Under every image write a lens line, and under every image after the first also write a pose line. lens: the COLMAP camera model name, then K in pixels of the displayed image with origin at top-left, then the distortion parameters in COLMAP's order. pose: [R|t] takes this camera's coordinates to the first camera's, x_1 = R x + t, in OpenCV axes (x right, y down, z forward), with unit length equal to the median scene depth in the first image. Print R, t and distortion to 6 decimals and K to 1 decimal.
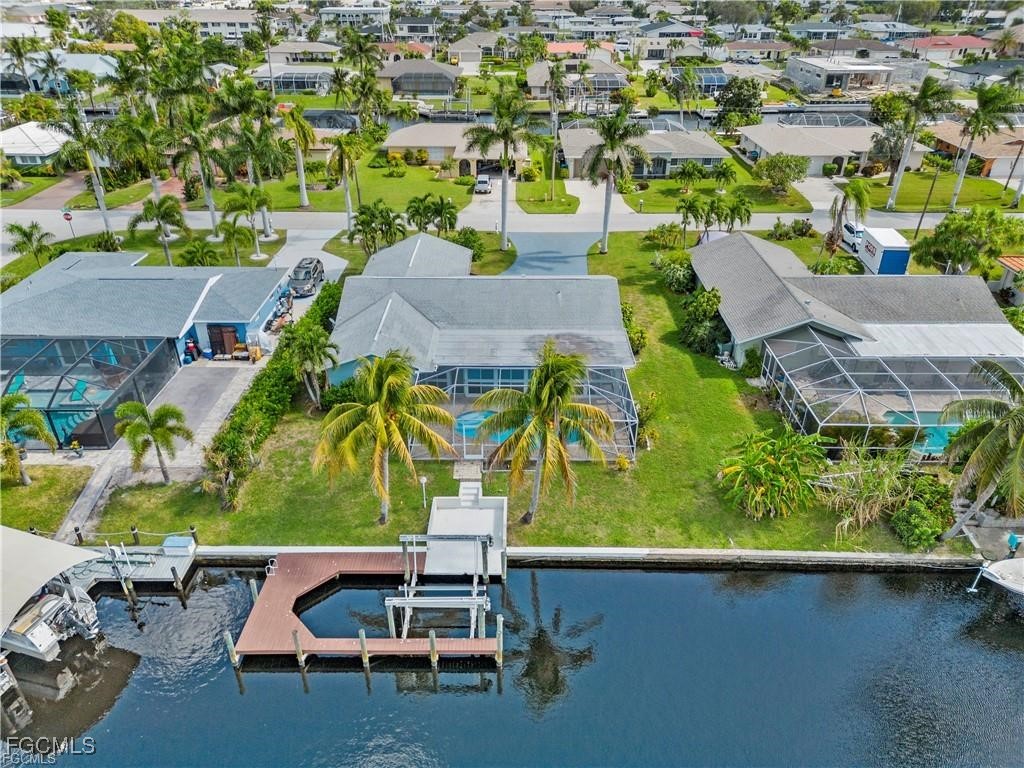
lens RADIAL K [[715.1, 0, 512.0], [0, 715.1, 384.0], [0, 0, 1]] dist [0.063438, -0.064478]
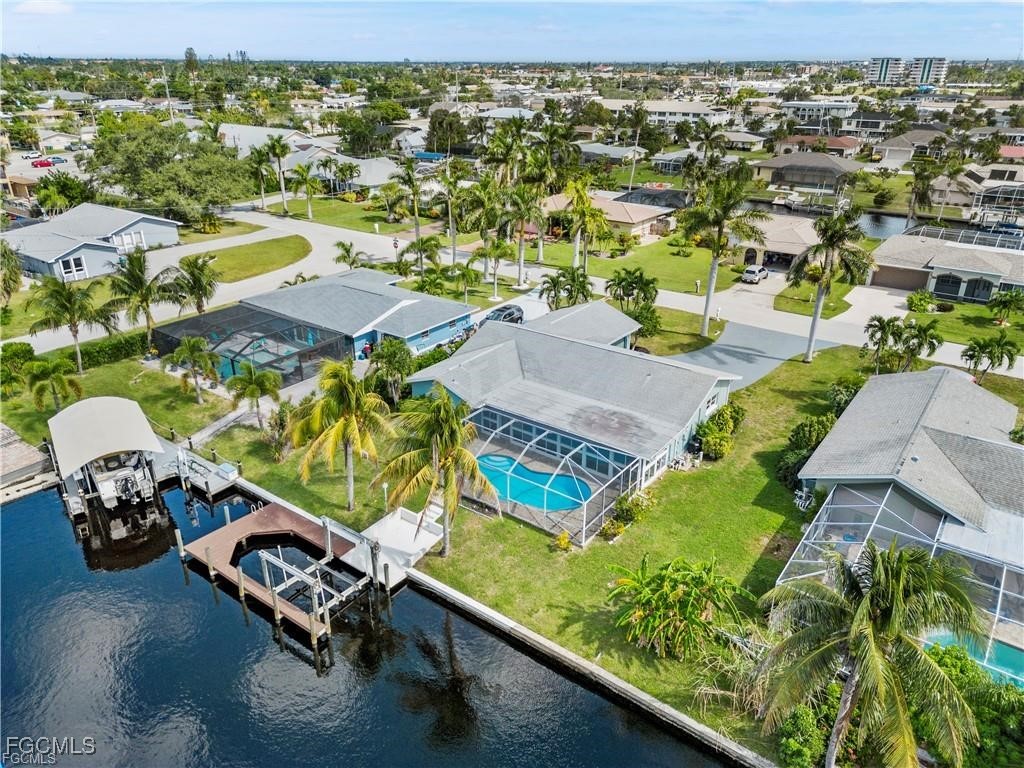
lens RADIAL K [[715.1, 0, 512.0], [0, 715.1, 384.0], [0, 0, 1]] dist [0.063438, -0.064478]
pose [[0.806536, 0.242348, -0.539228, 0.413033], [-0.298175, 0.954359, -0.017066, -0.040796], [0.510481, 0.174548, 0.841987, 0.077264]]
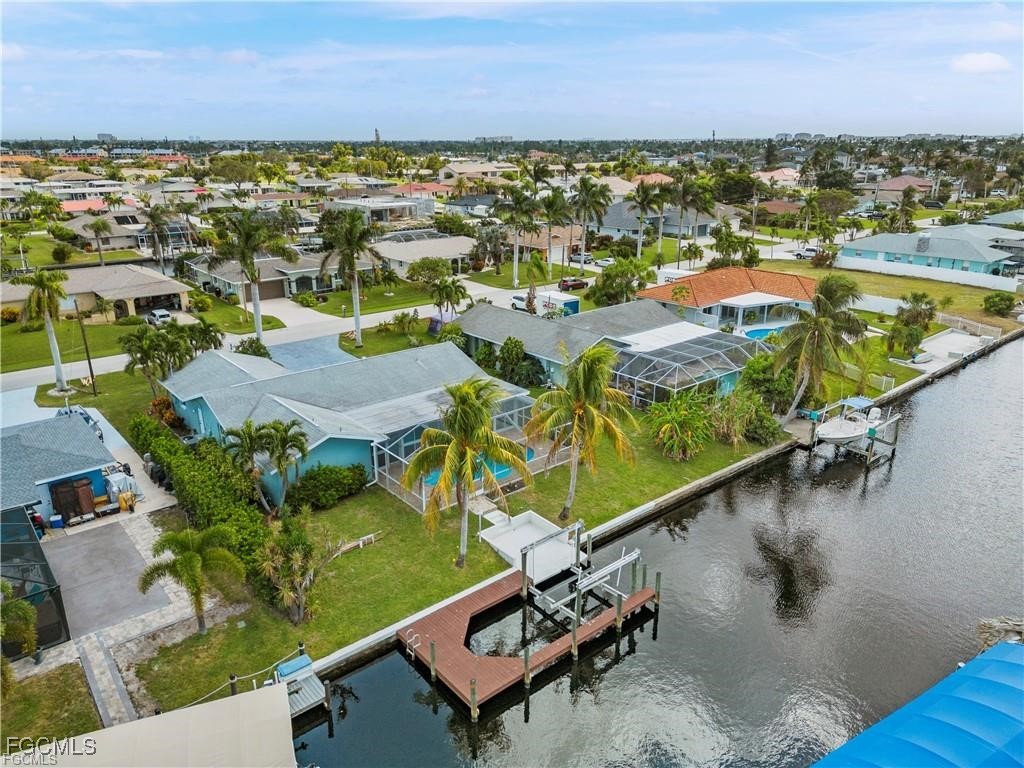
lens RADIAL K [[710.2, 0, 512.0], [0, 710.2, 384.0], [0, 0, 1]] dist [0.046977, -0.029351]
pose [[0.759975, -0.208613, 0.615563, -0.463977], [0.326074, 0.941654, -0.083447, 0.039934], [-0.562240, 0.264137, 0.783657, 0.075178]]
